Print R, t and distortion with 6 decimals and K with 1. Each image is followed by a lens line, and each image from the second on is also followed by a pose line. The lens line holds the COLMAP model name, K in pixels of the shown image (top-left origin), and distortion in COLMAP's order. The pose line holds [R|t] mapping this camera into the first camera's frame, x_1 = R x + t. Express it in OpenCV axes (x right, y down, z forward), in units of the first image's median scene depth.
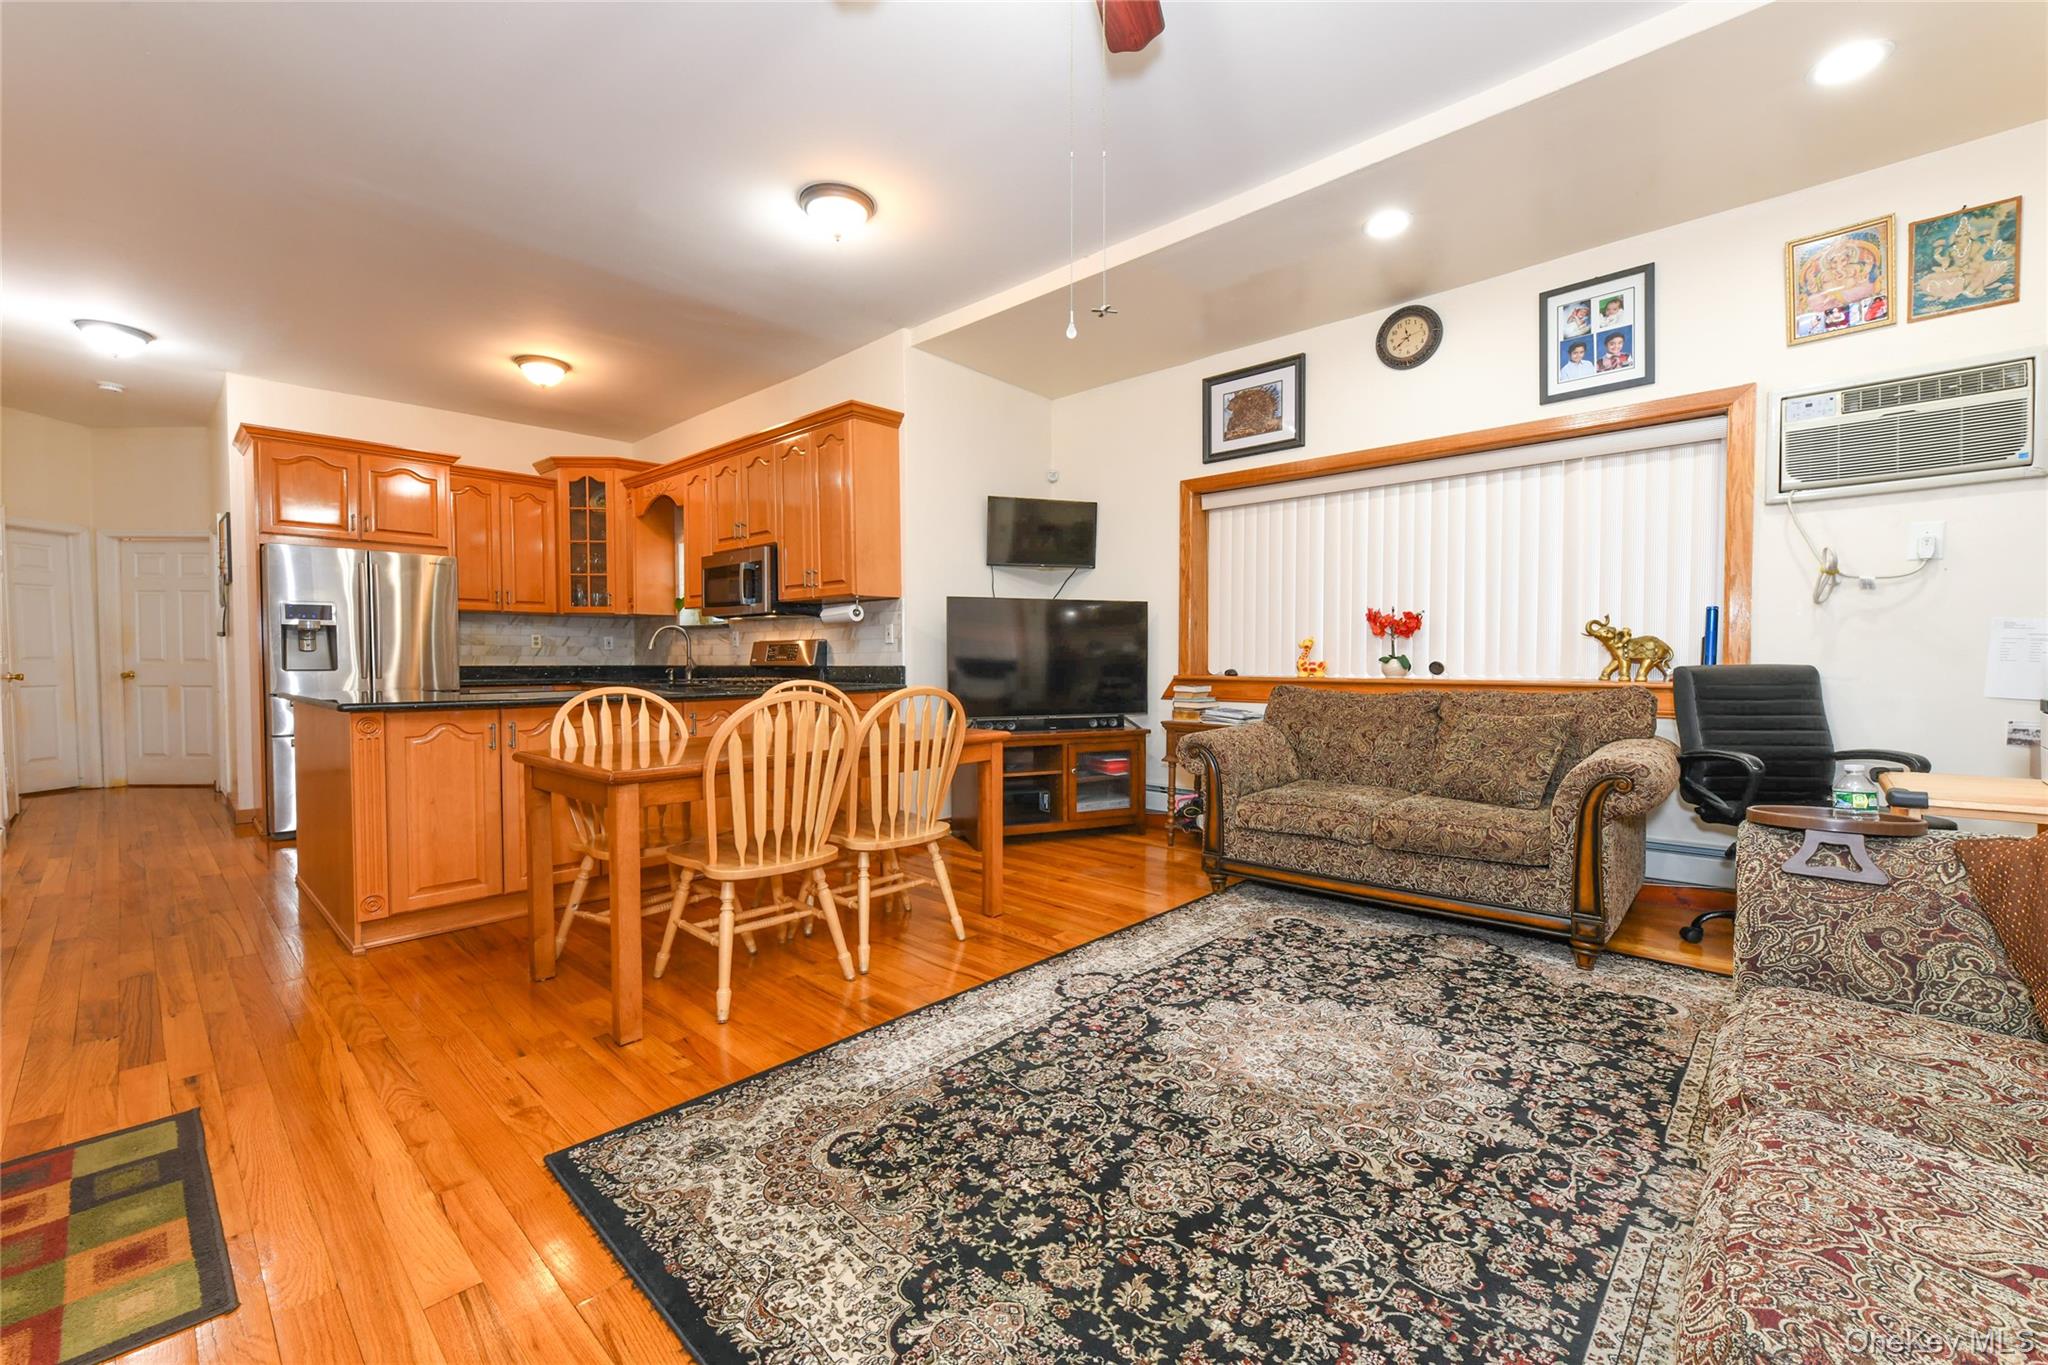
lens RADIAL K [[832.1, 0, 1027.8], [0, 832.1, 680.2], [0, 0, 1]] dist [0.008408, -0.003984]
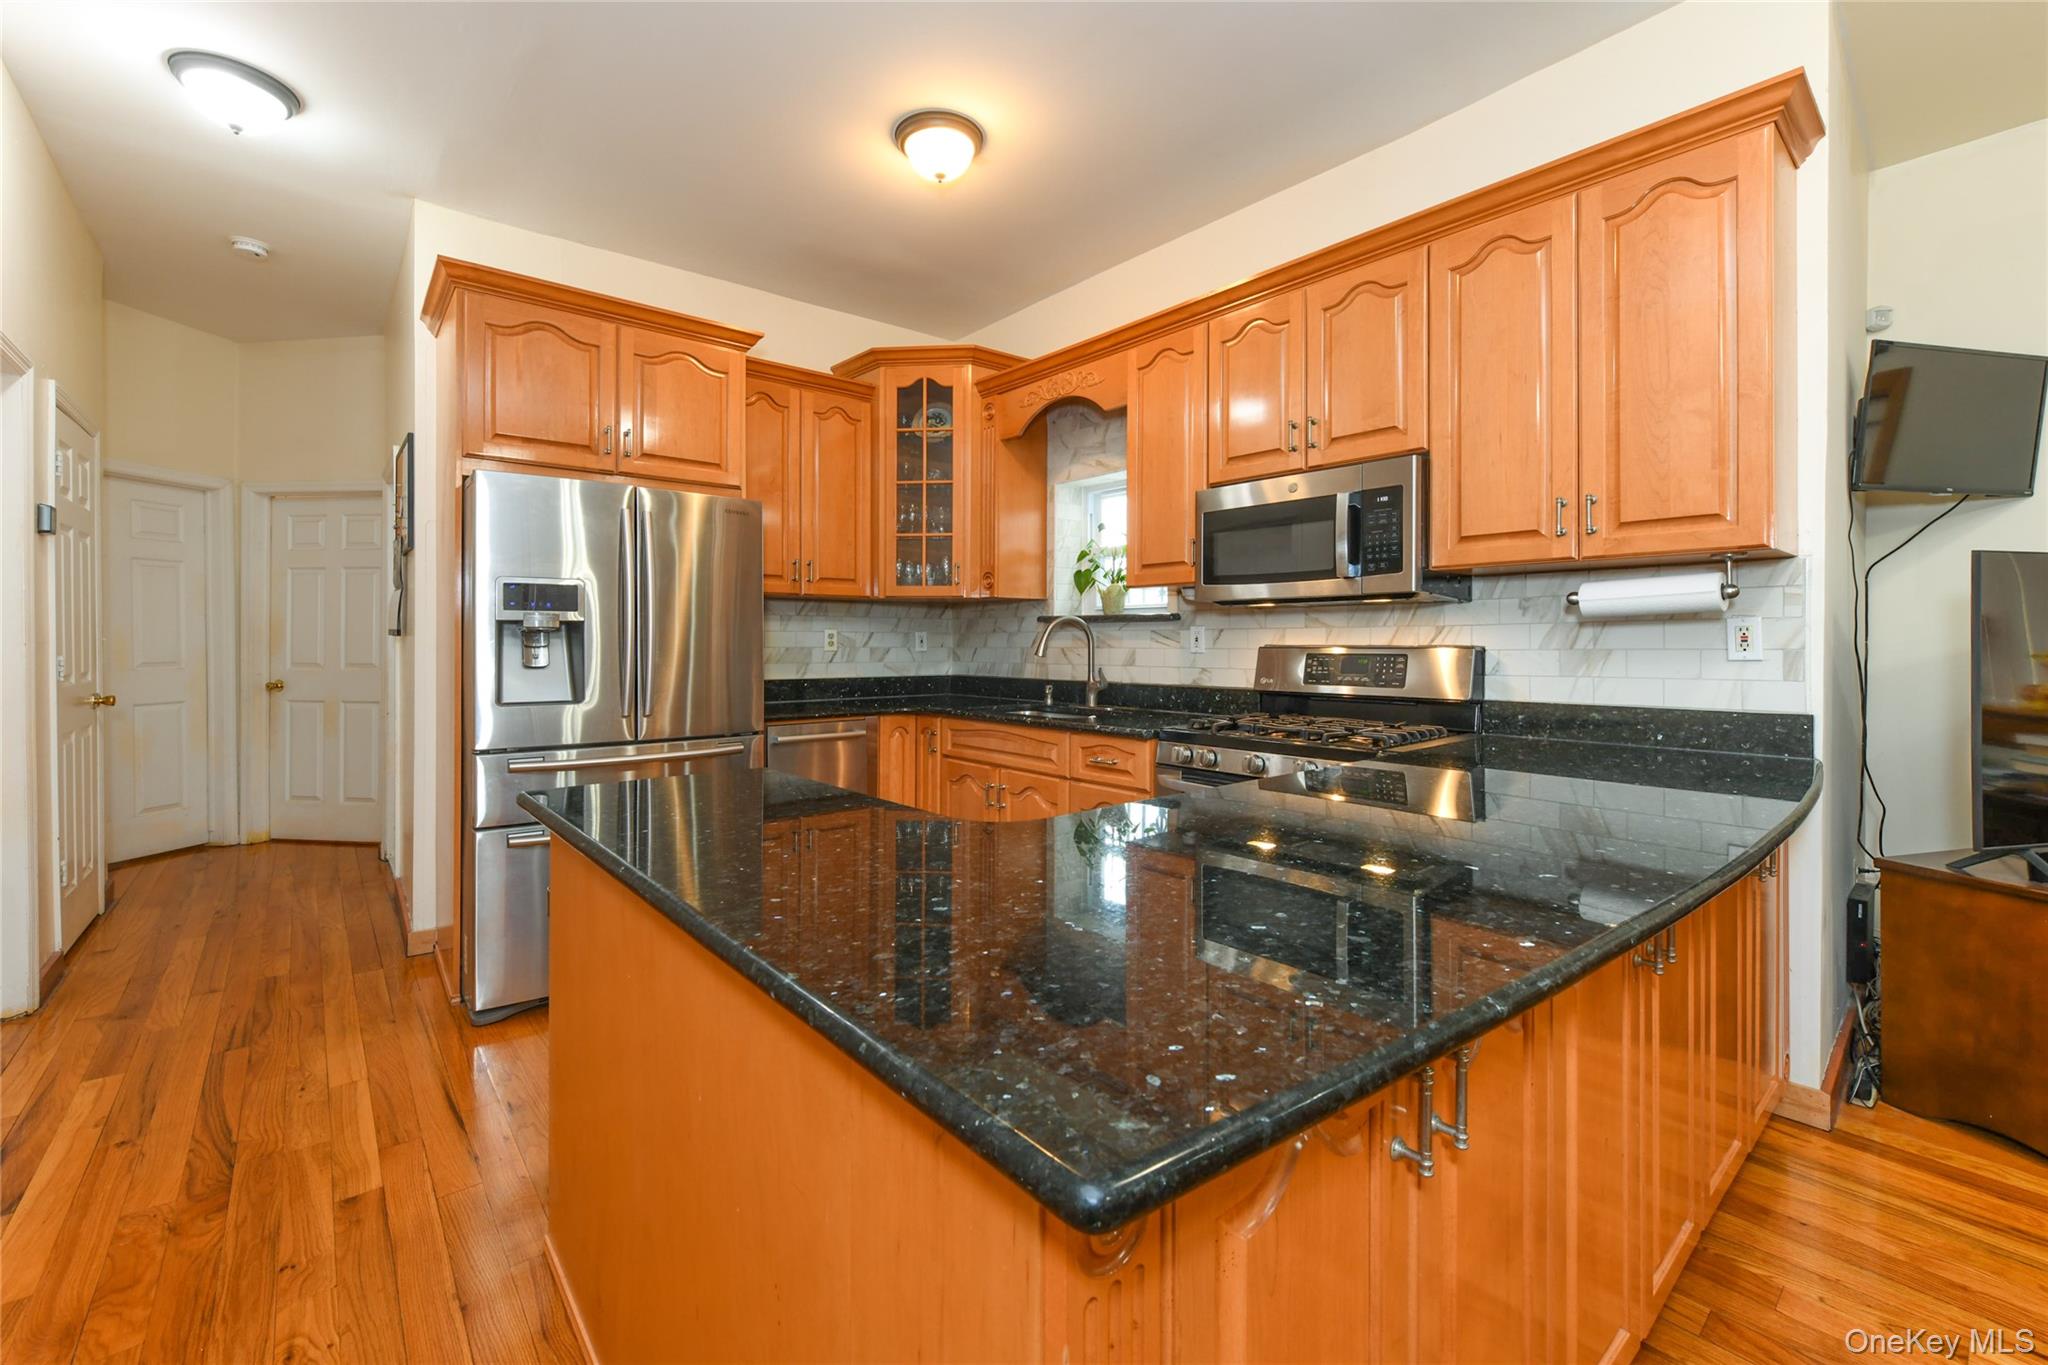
lens RADIAL K [[832.1, 0, 1010.3], [0, 832.1, 635.8], [0, 0, 1]] dist [0.008408, -0.003984]
pose [[0.991720, 0.001333, -0.128415, -0.797310], [-0.005402, 0.999494, -0.031347, -0.066336], [0.128309, 0.031782, 0.991225, 0.819363]]
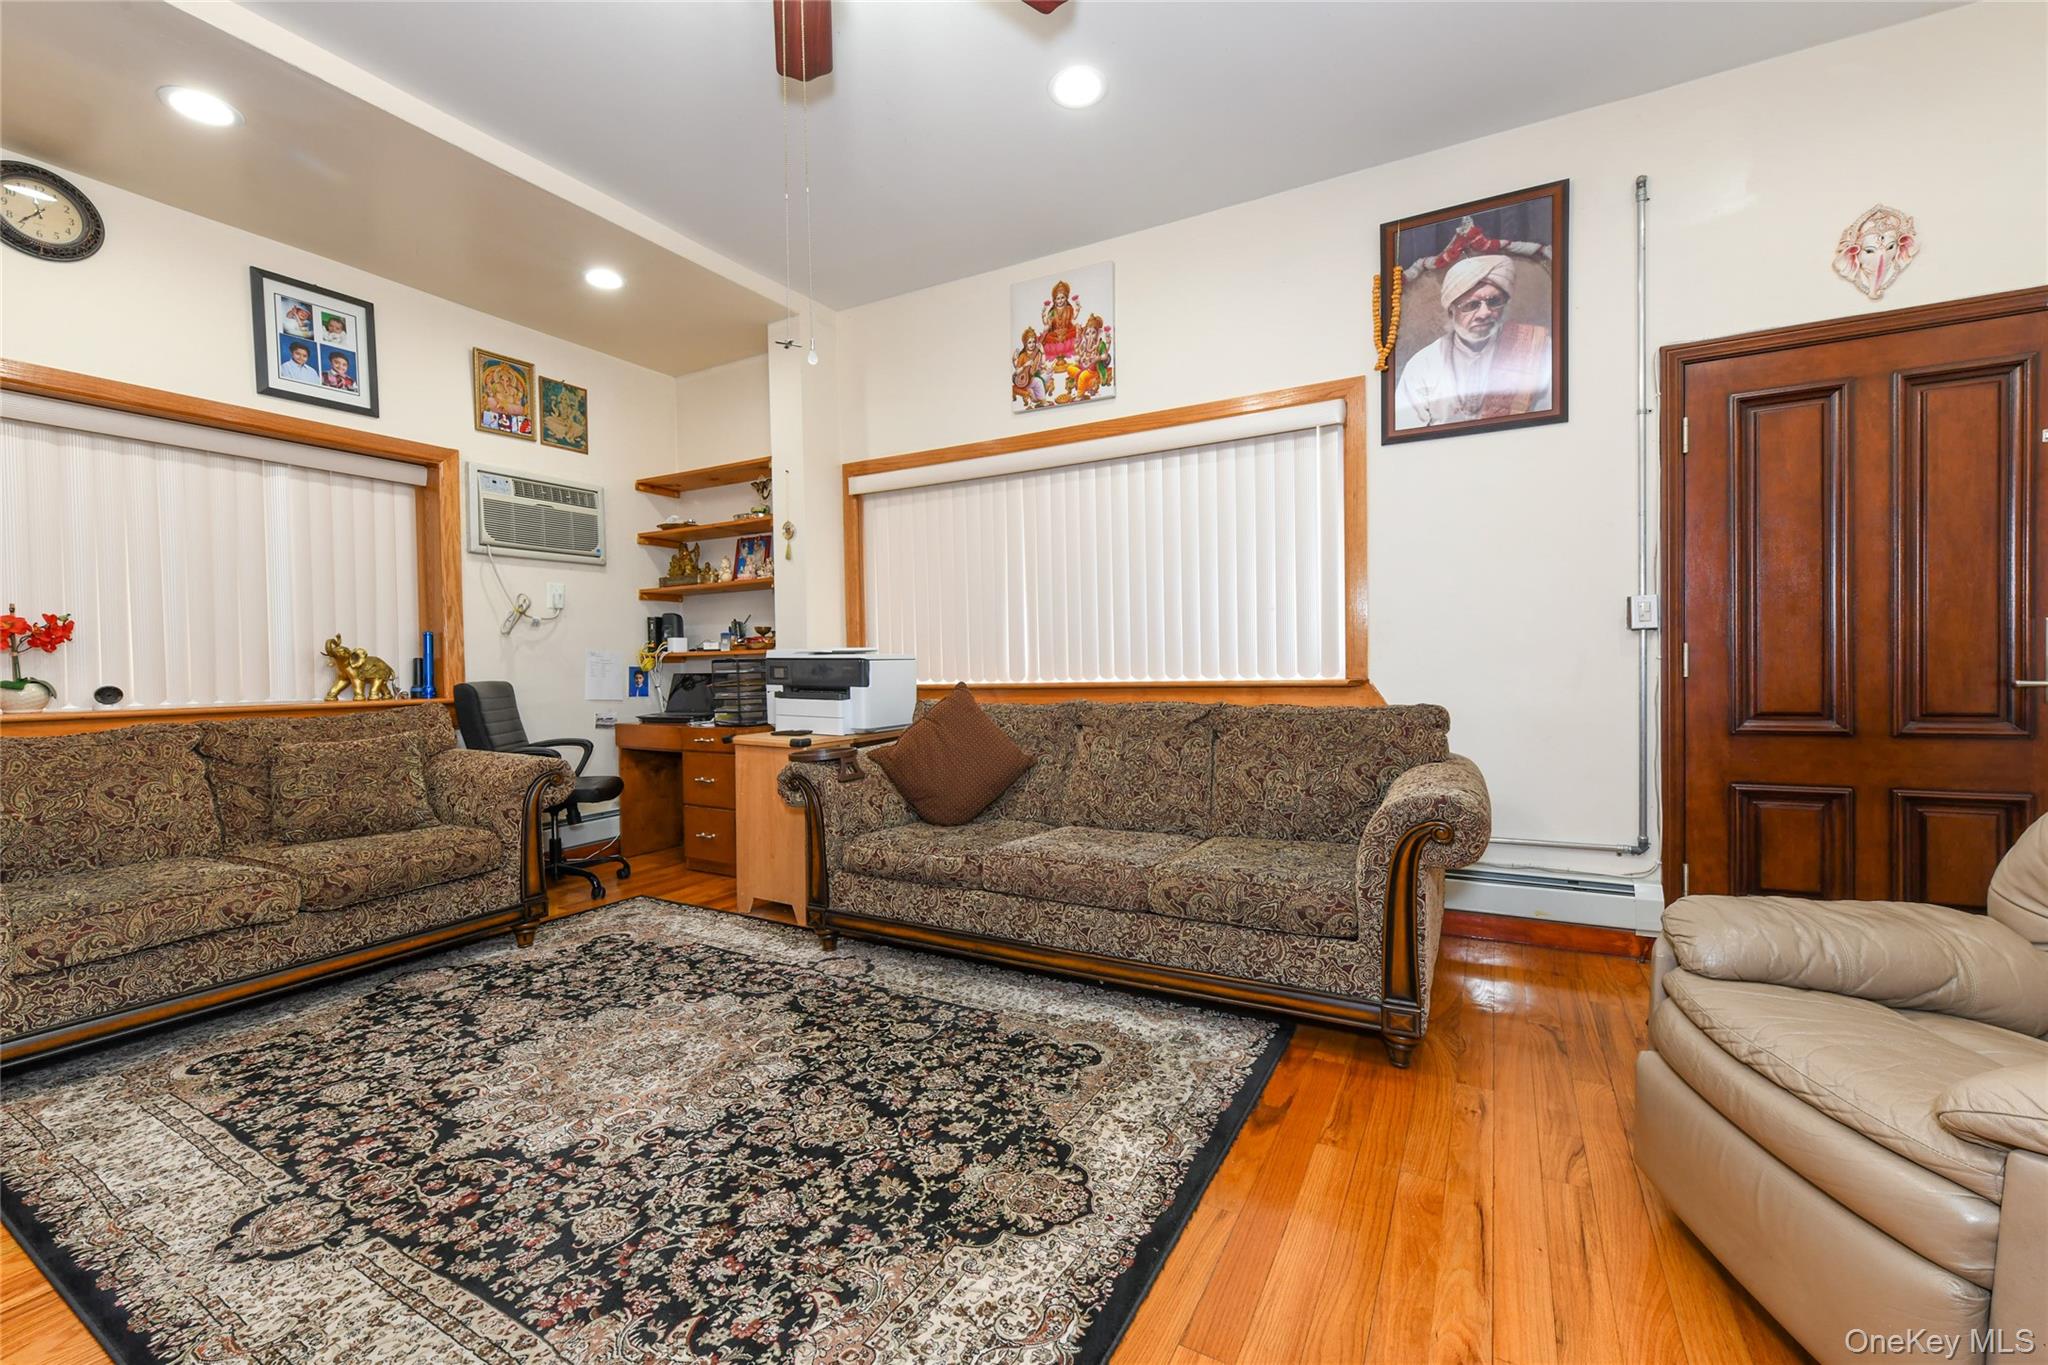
lens RADIAL K [[832.1, 0, 1035.9], [0, 832.1, 679.6], [0, 0, 1]] dist [0.008408, -0.003984]
pose [[-0.242544, -0.009108, 0.970098, -0.566728], [0.041746, 0.998932, 0.019816, -0.012490], [-0.969242, 0.045304, -0.241905, 0.543520]]
